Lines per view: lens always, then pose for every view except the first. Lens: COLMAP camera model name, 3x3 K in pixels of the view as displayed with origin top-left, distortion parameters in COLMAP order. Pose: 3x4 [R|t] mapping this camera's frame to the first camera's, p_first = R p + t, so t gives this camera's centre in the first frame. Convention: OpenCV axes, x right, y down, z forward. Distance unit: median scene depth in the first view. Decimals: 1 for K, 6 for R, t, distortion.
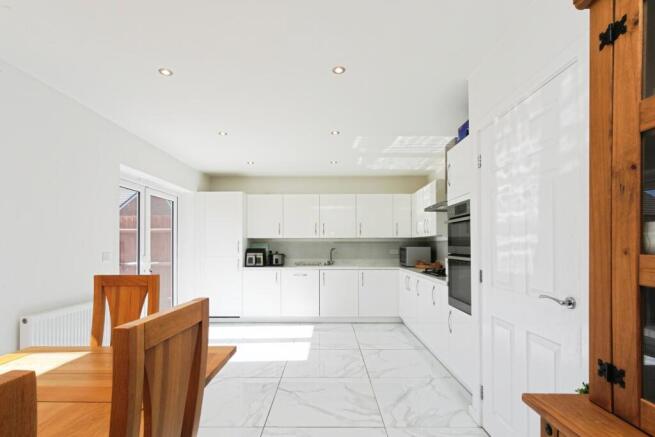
lens RADIAL K [[320.9, 0, 327.5], [0, 320.9, 244.7], [0, 0, 1]] dist [0.001001, 0.000466]
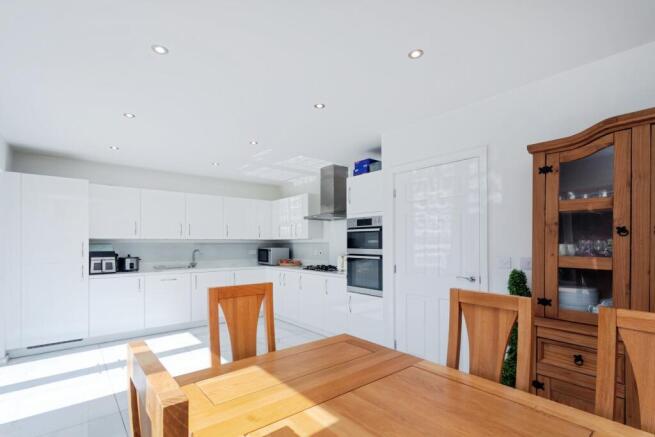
lens RADIAL K [[314.8, 0, 327.5], [0, 314.8, 249.9], [0, 0, 1]] dist [0.017543, -0.000028]
pose [[0.768145, -0.011626, 0.640170, -0.323741], [-0.002068, 0.999785, 0.020639, -0.010774], [-0.640272, -0.017178, 0.767956, 0.024656]]
